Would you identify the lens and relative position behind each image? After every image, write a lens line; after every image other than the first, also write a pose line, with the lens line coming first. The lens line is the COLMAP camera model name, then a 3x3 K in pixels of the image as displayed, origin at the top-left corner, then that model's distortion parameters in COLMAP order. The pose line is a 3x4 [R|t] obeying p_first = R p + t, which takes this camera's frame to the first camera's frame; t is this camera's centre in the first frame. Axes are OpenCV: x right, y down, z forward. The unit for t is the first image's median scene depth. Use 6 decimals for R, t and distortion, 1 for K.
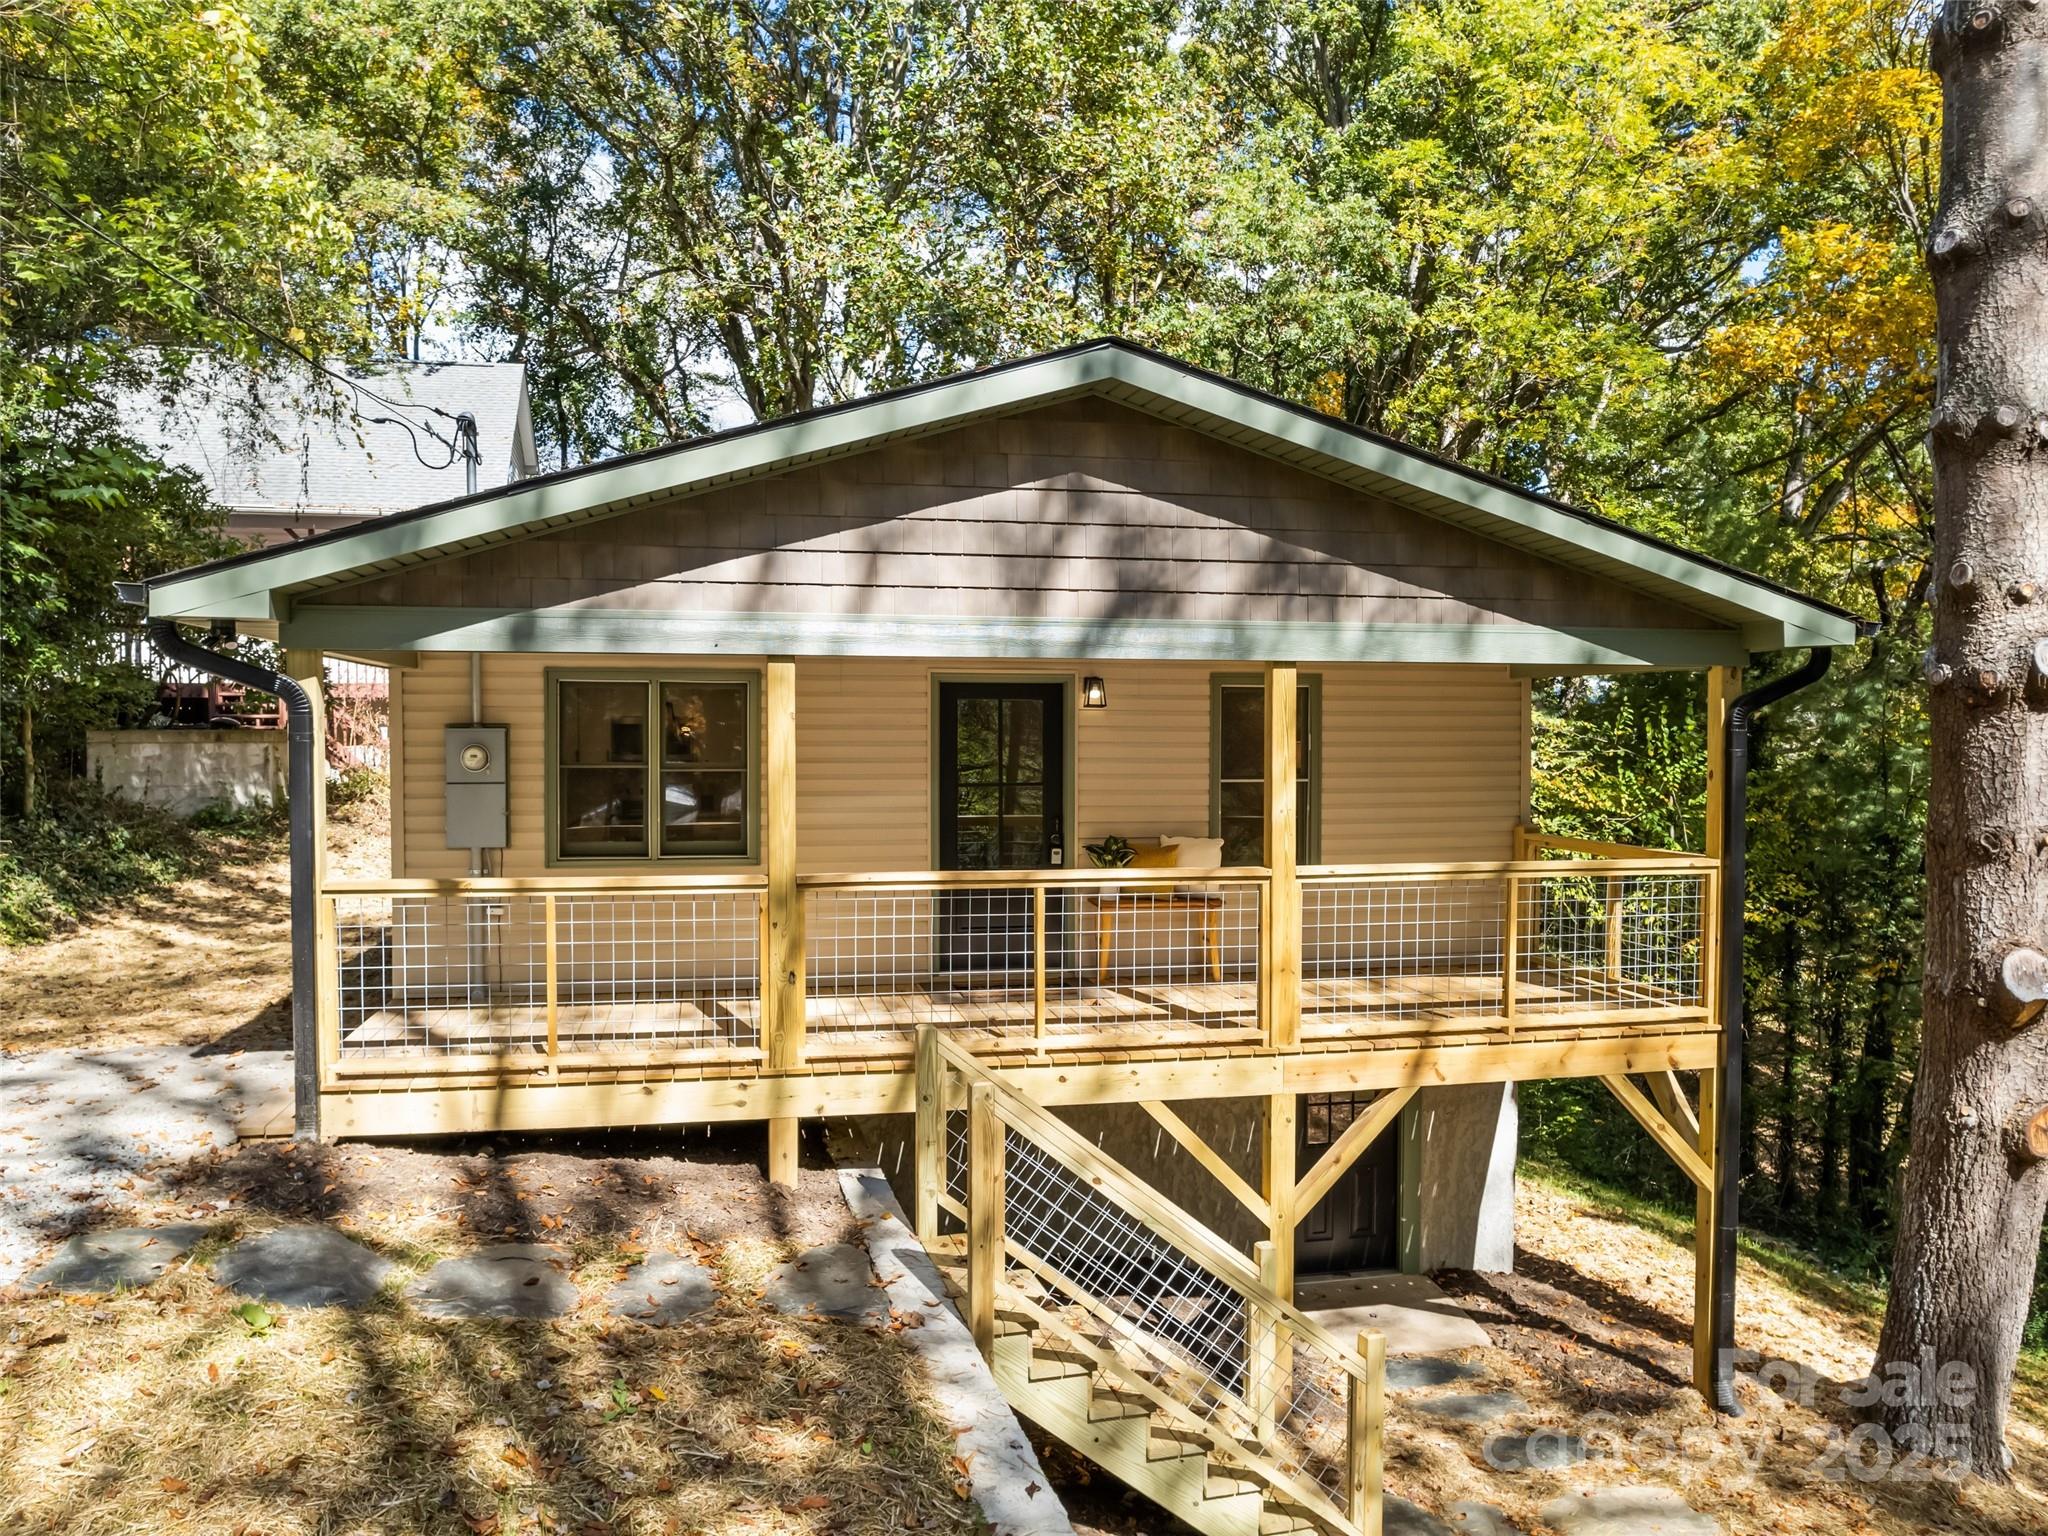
lens RADIAL K [[1471.1, 0, 1023.8], [0, 1471.1, 764.8], [0, 0, 1]] dist [-0.079417, 0.057050]
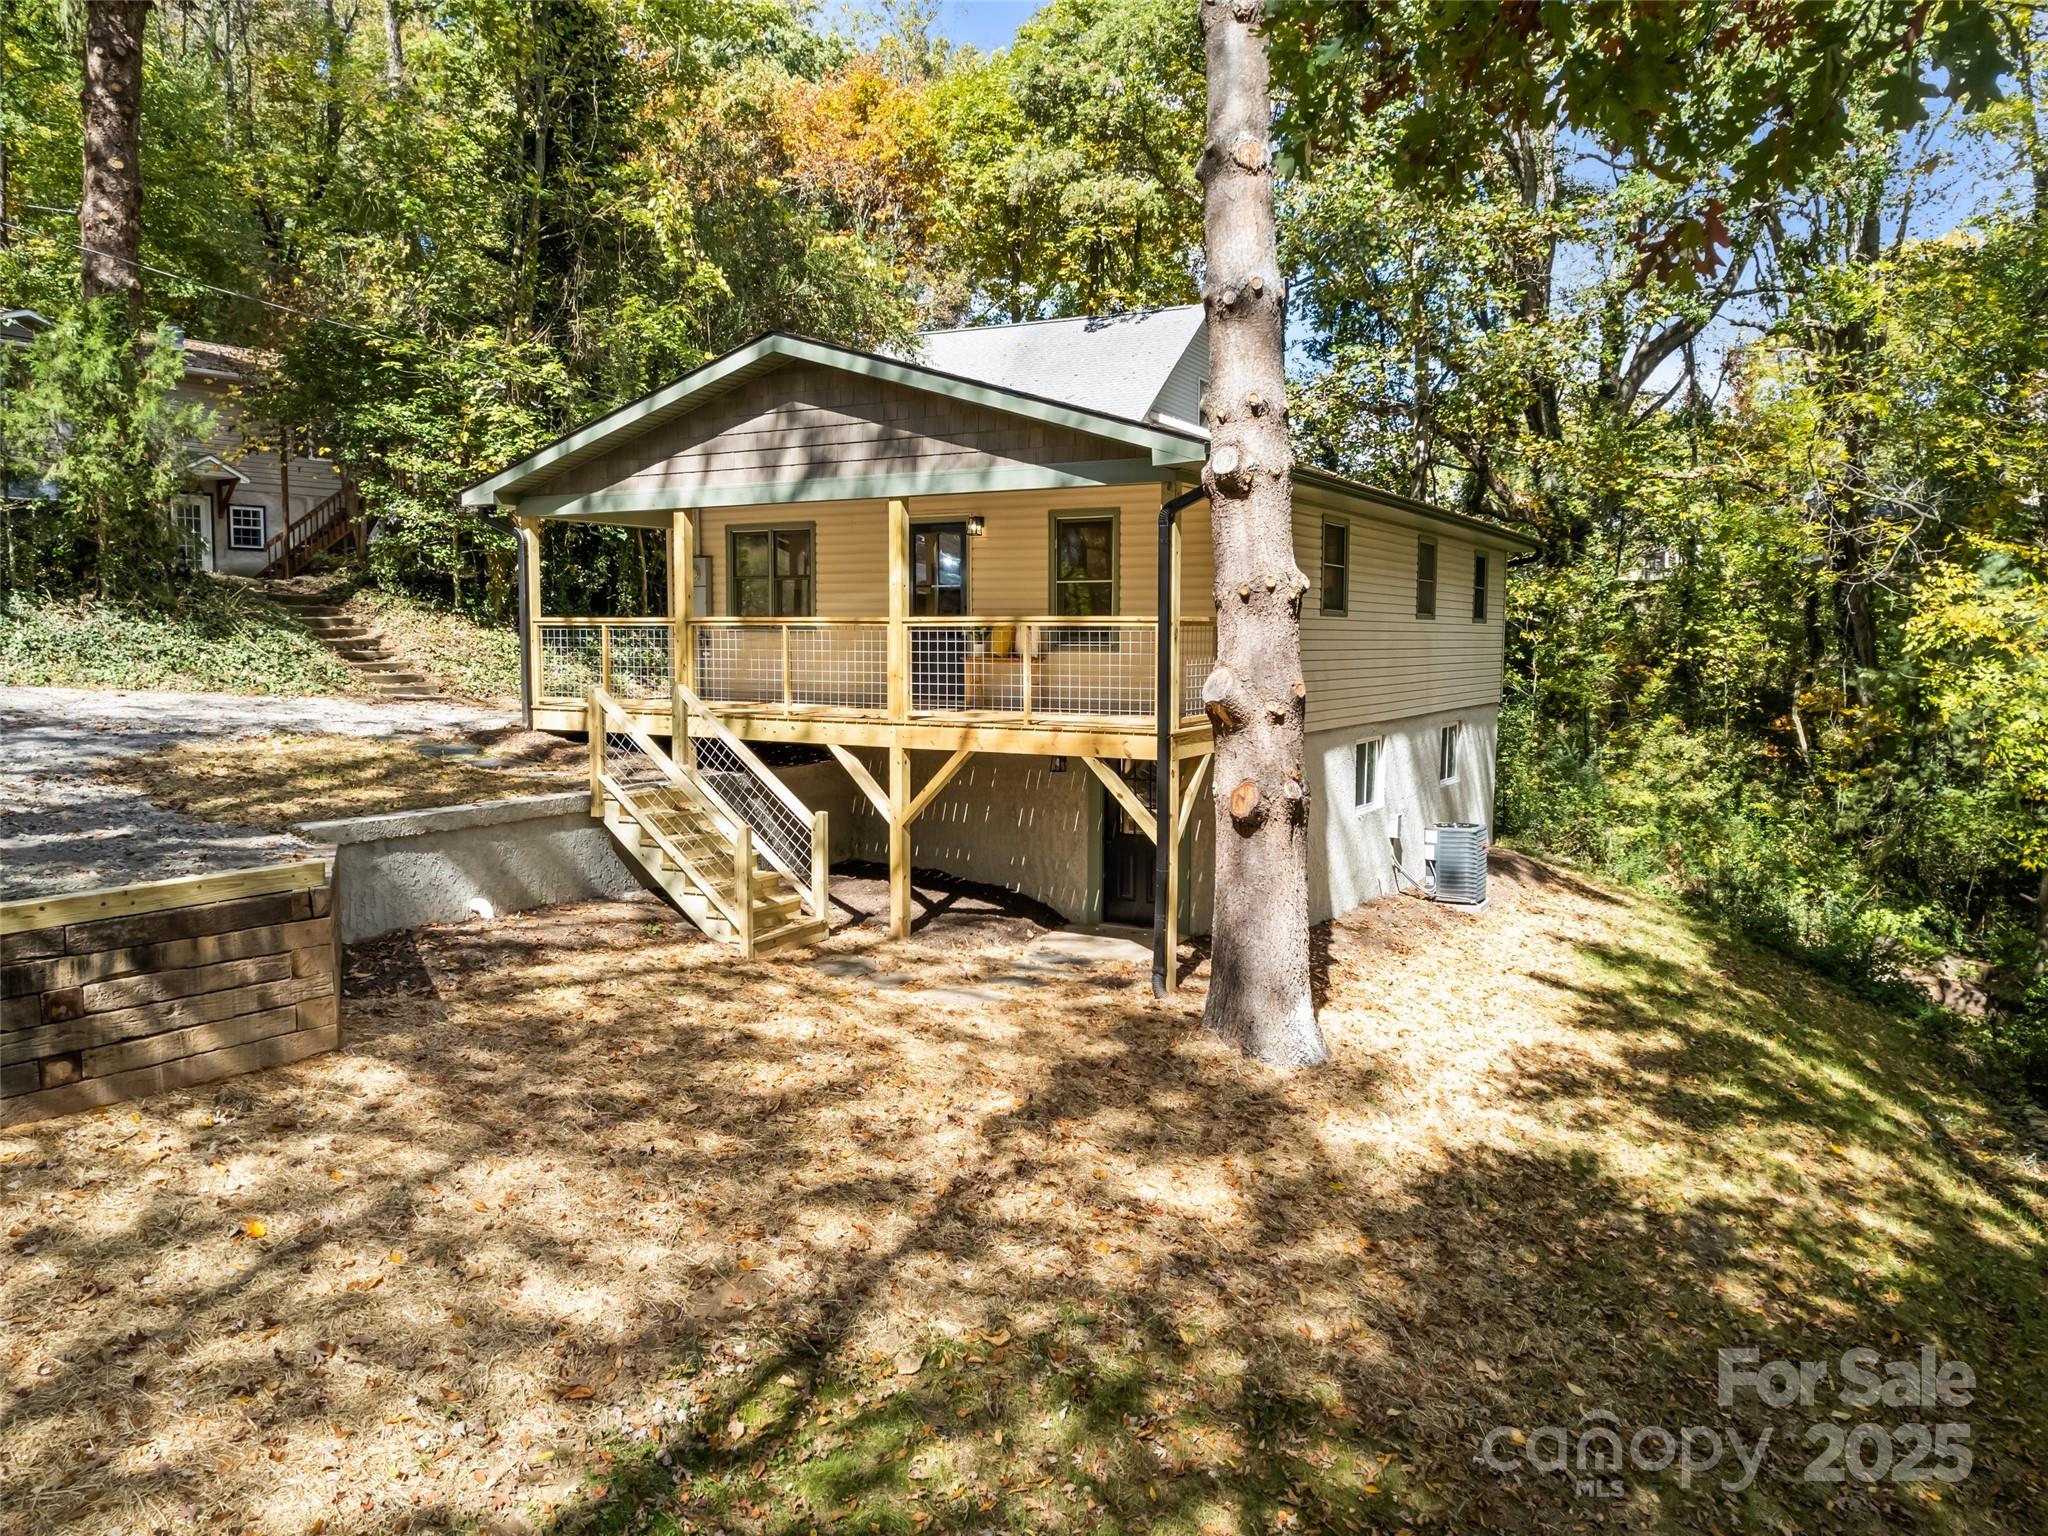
lens RADIAL K [[1471.1, 0, 1027.3], [0, 1471.1, 771.0], [0, 0, 1]] dist [-0.079417, 0.057050]
pose [[0.758451, 0.063319, -0.648646, 1.477027], [-0.008933, 0.996186, 0.086800, 0.102978], [0.651668, -0.060040, 0.756124, -0.232234]]
